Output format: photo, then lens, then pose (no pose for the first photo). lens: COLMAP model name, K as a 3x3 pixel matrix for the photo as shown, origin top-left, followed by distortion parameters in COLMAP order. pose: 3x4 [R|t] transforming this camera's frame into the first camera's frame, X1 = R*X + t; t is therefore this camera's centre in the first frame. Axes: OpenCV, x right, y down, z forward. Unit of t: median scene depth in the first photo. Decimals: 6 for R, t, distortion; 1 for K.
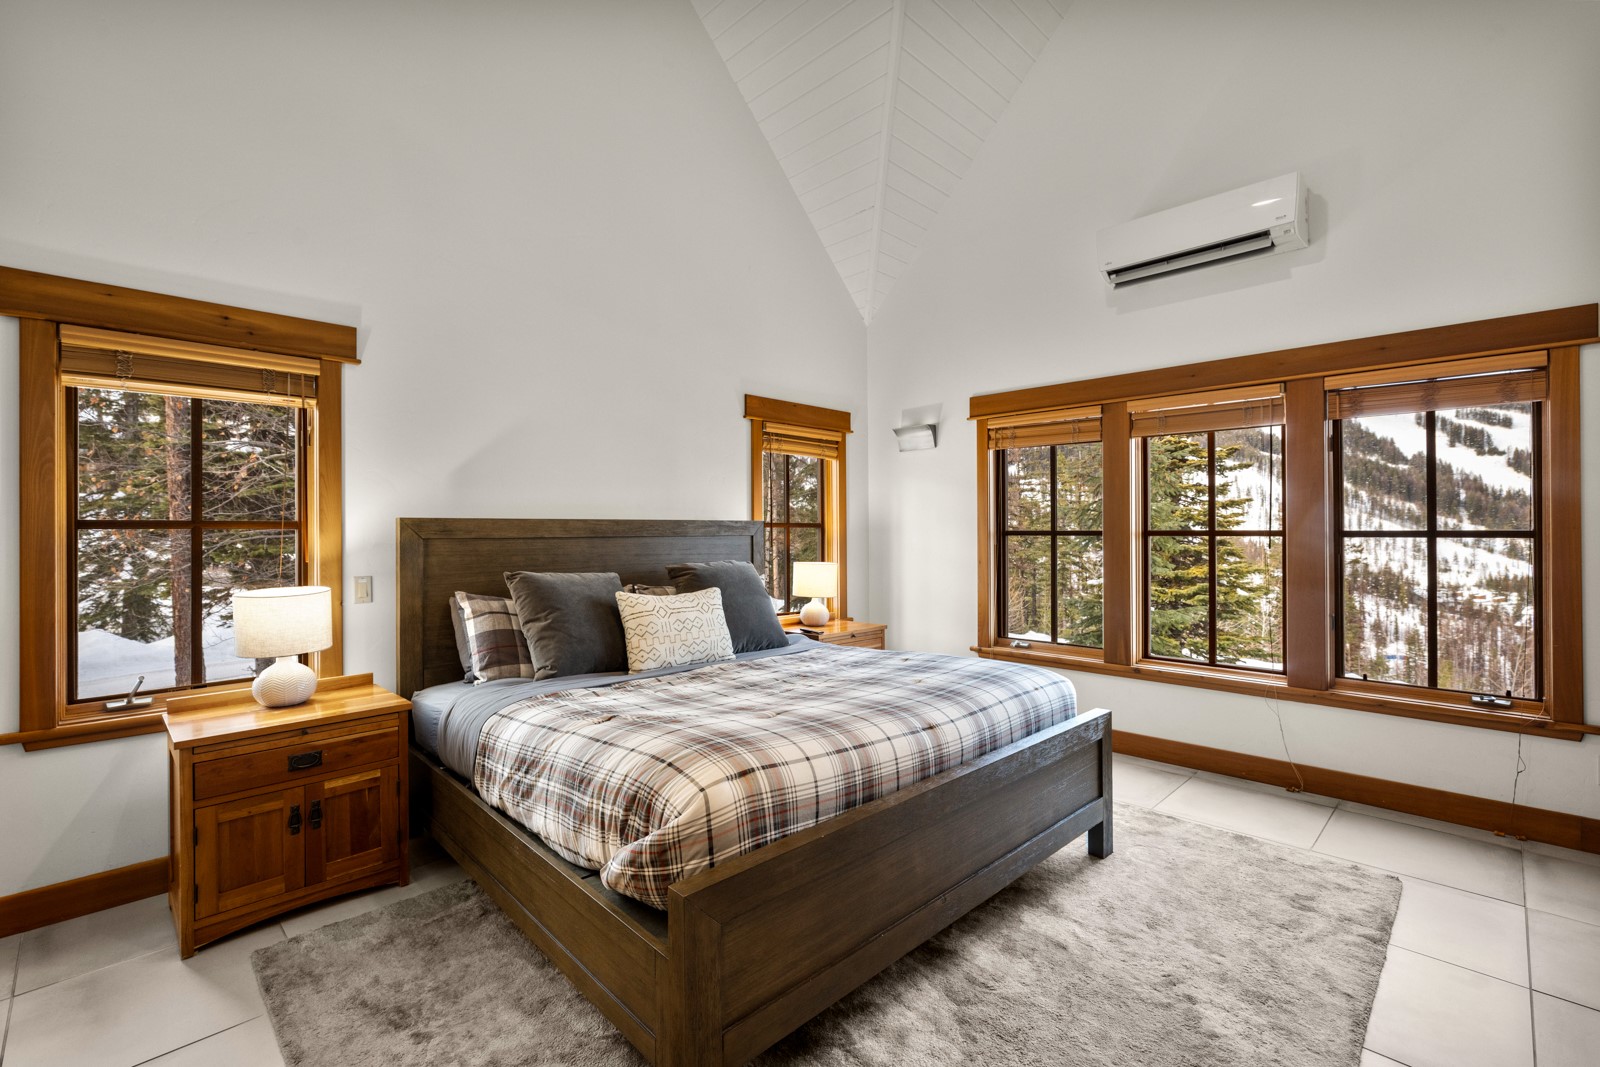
lens RADIAL K [[713.0, 0, 796.7], [0, 713.0, 521.9], [0, 0, 1]] dist [-0.002131, -0.000098]
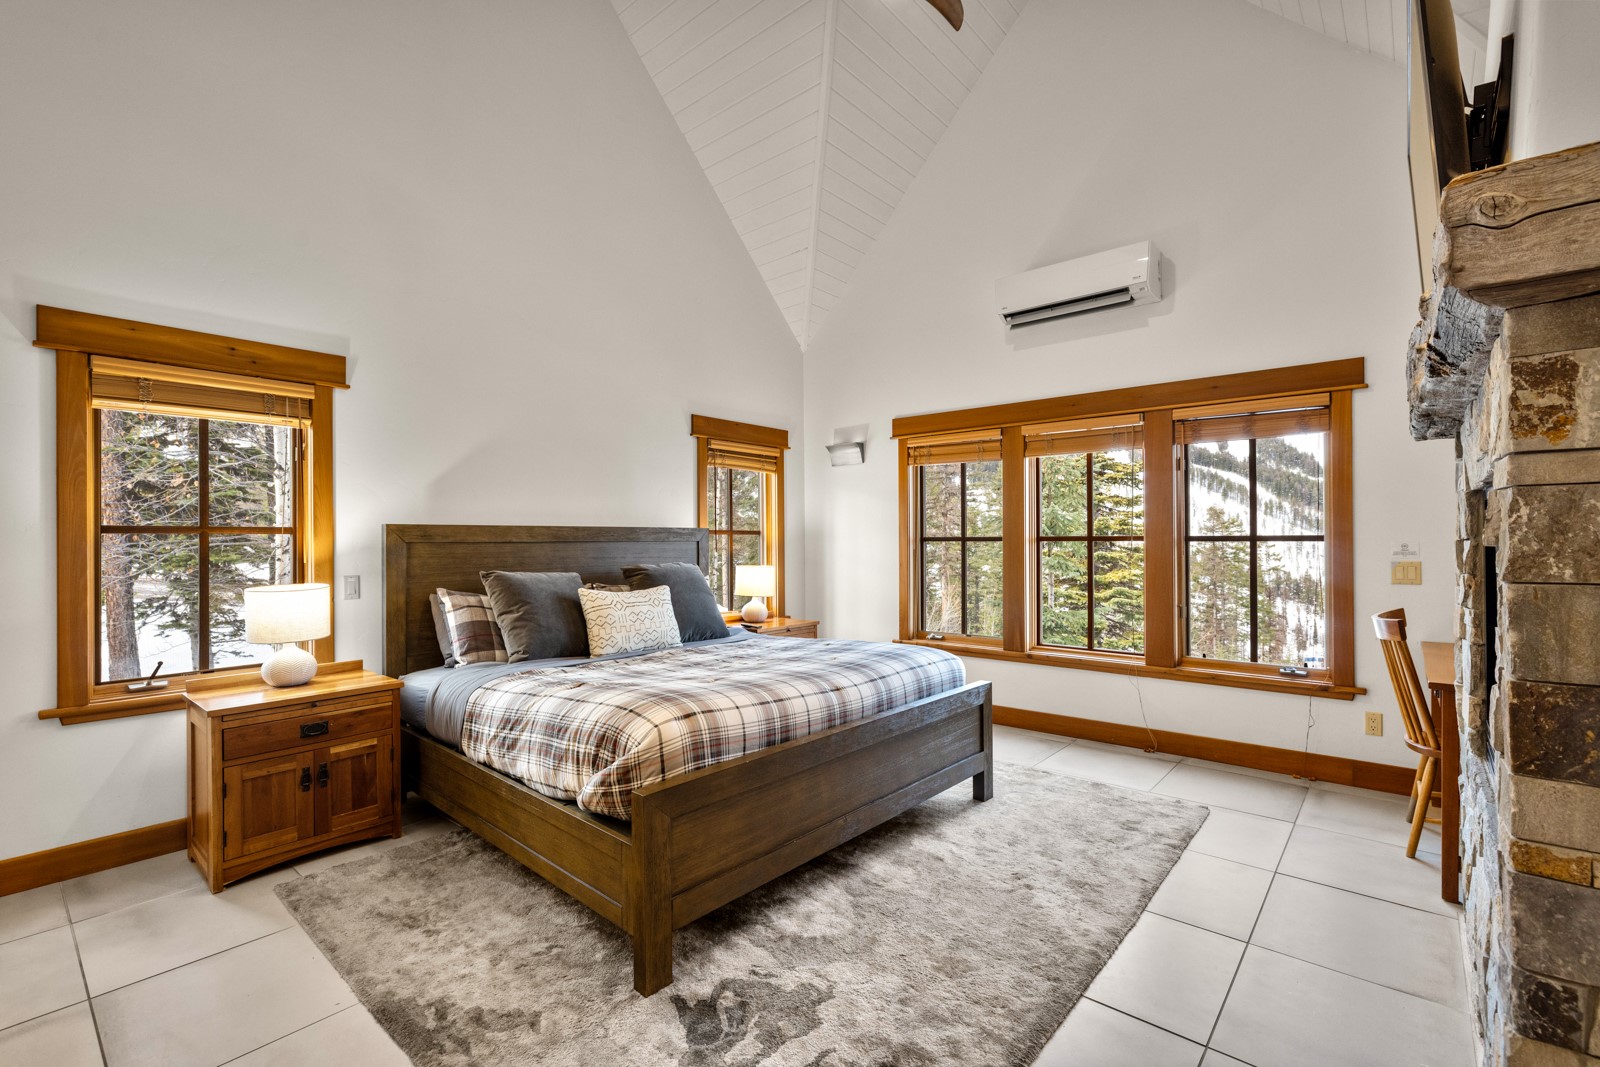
lens RADIAL K [[715.8, 0, 800.0], [0, 715.8, 533.5], [0, 0, 1]] dist [-0.003324, -0.000114]
pose [[0.997220, 0.000051, 0.074514, 0.020918], [-0.000257, 0.999996, 0.002758, 0.006408], [-0.074514, -0.002769, 0.997216, -0.206561]]
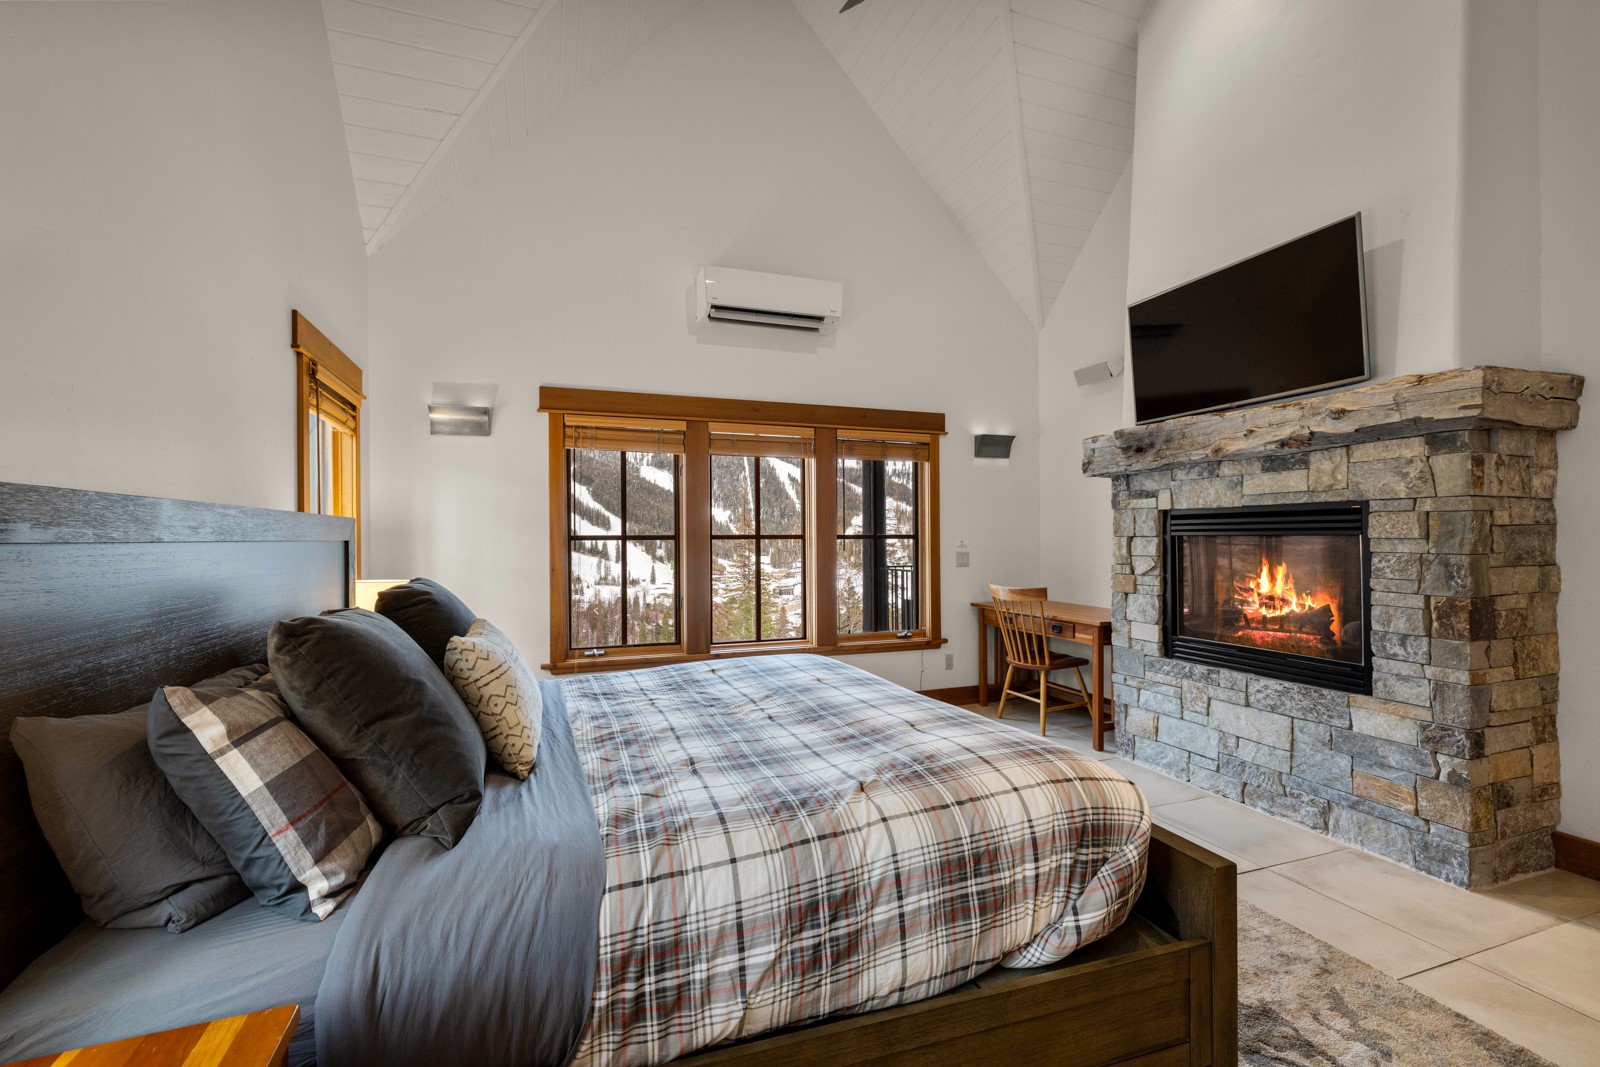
lens RADIAL K [[691.3, 0, 803.3], [0, 691.3, 522.9], [0, 0, 1]] dist [0.002182, 0.000050]
pose [[0.417589, 0.019123, 0.908435, -0.702975], [-0.005851, 0.999814, -0.018357, 0.019012], [-0.908617, 0.002350, 0.417623, 0.587143]]
